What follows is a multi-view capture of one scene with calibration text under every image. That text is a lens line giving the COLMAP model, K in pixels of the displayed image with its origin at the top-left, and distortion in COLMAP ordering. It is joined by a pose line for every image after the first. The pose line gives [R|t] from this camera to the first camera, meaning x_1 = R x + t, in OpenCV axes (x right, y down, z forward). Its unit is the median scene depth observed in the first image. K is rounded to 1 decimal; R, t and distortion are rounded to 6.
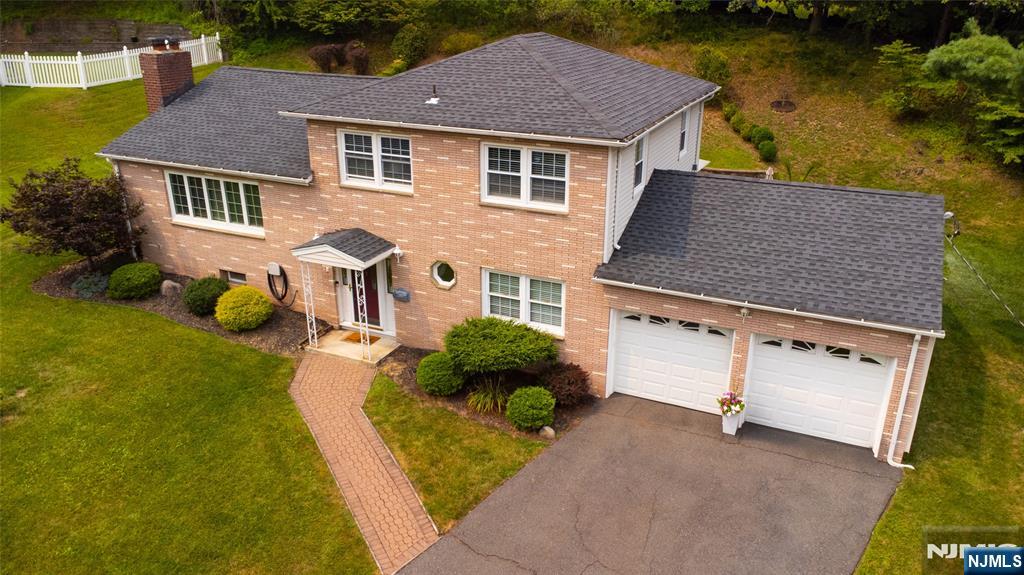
lens RADIAL K [[750.1, 0, 512.0], [0, 750.1, 287.5], [0, 0, 1]] dist [0.024409, -0.049920]
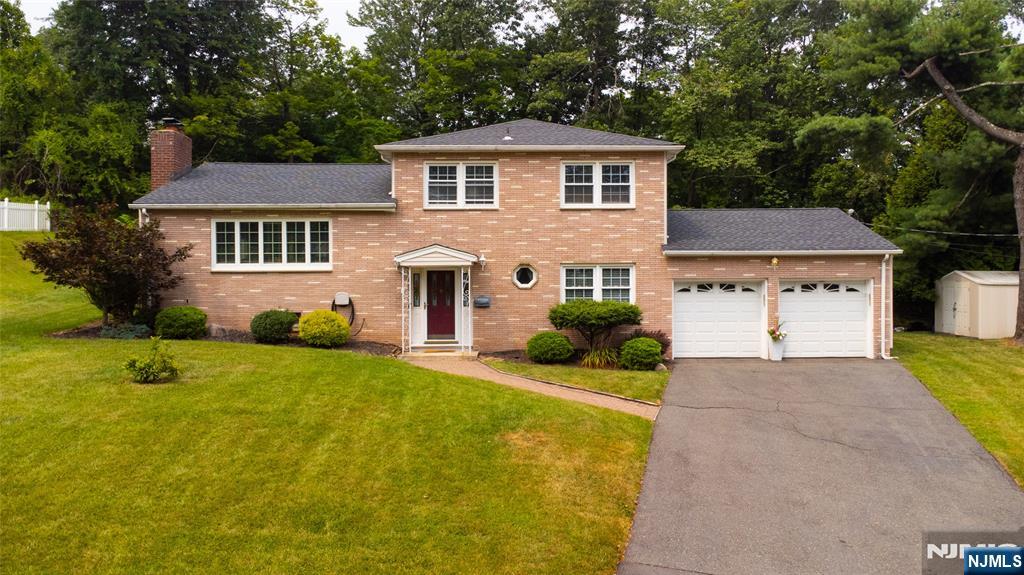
lens RADIAL K [[753.5, 0, 510.0], [0, 753.5, 287.5], [0, 0, 1]] dist [0.002339, -0.003998]
pose [[0.906735, -0.010453, 0.421571, -0.616298], [0.162320, 0.931318, -0.326035, 0.384102], [-0.389209, 0.364057, 0.846155, 0.017947]]
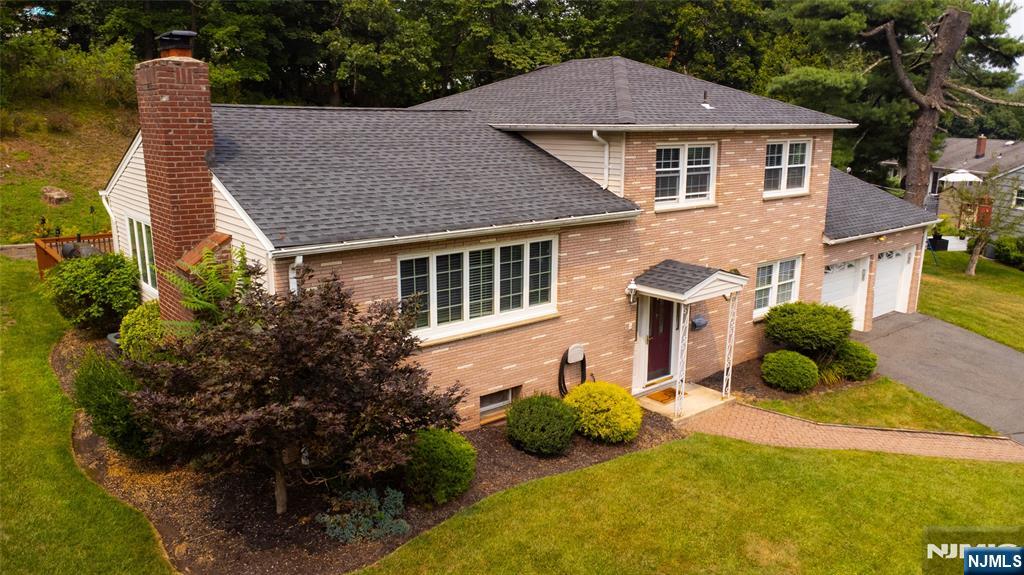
lens RADIAL K [[750.1, 0, 512.0], [0, 750.1, 287.5], [0, 0, 1]] dist [0.024409, -0.049920]
pose [[0.437884, -0.200189, 0.876460, -1.071949], [0.331499, 0.942152, 0.049576, -0.155668], [-0.835683, 0.268837, 0.478916, 0.782590]]
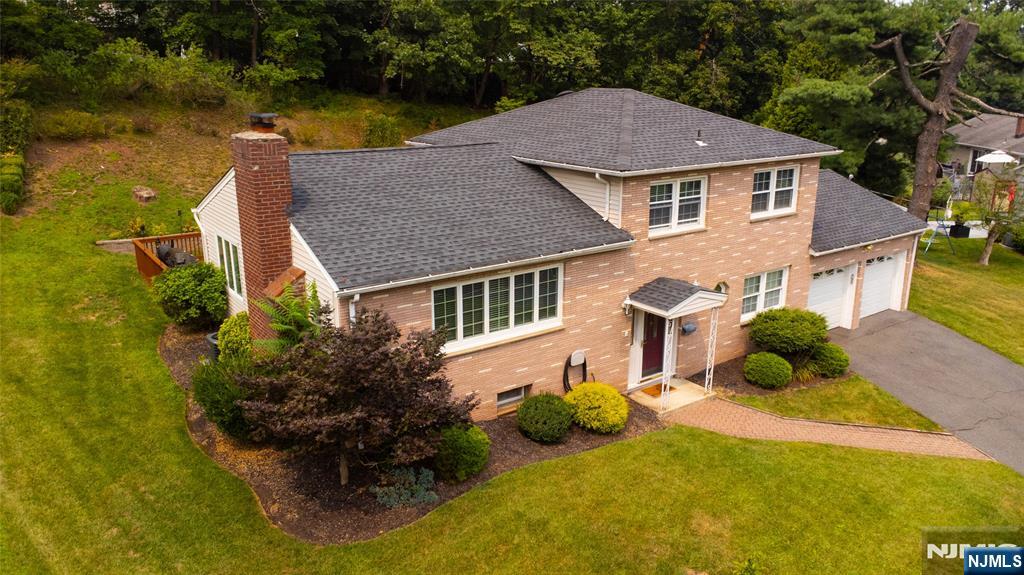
lens RADIAL K [[753.5, 0, 510.0], [0, 753.5, 287.5], [0, 0, 1]] dist [0.002339, -0.003998]
pose [[0.496139, -0.242781, 0.833609, -1.194607], [0.322453, 0.942965, 0.082715, -0.223346], [-0.806145, 0.227761, 0.546127, 0.642161]]
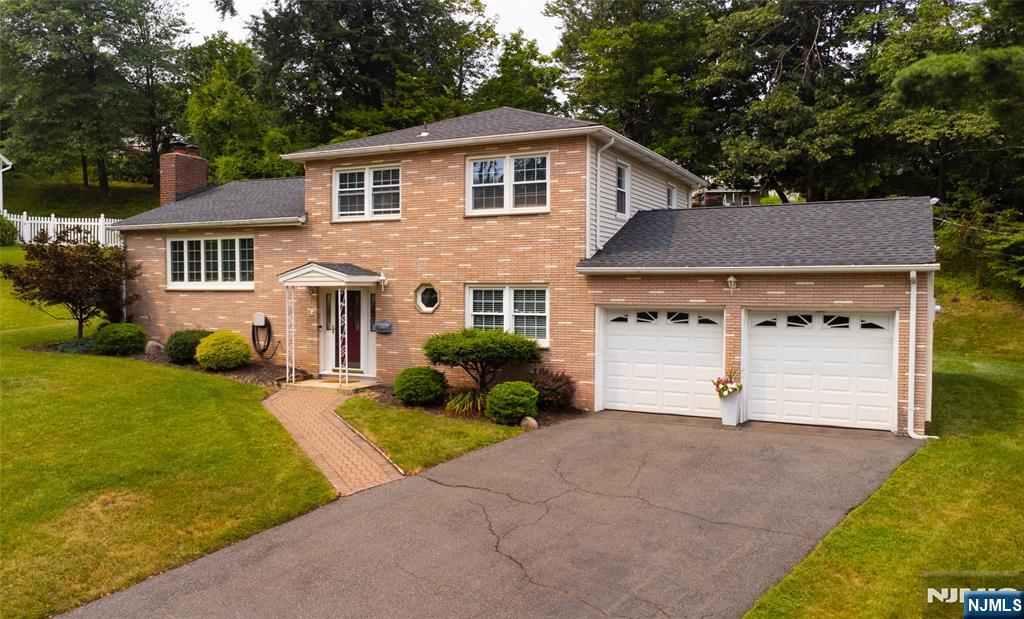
lens RADIAL K [[800.0, 0, 473.3], [0, 800.0, 308.0], [0, 0, 1]] dist [0.004901, -0.008913]
pose [[0.998111, 0.001734, -0.061417, 0.034348], [-0.022874, 0.938236, -0.345238, 0.360285], [0.057024, 0.345991, 0.936503, 0.023438]]
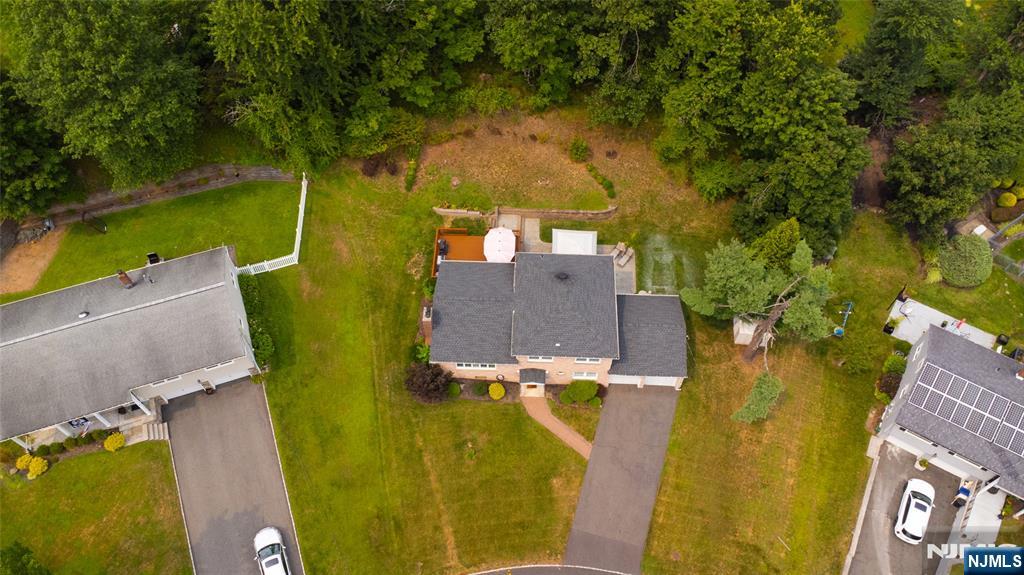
lens RADIAL K [[750.1, 0, 512.0], [0, 750.1, 287.5], [0, 0, 1]] dist [0.024409, -0.049920]
pose [[0.922032, -0.329181, 0.203708, -0.896842], [0.149725, 0.788519, 0.596507, -2.494647], [-0.356986, -0.519499, 0.776326, -1.459760]]
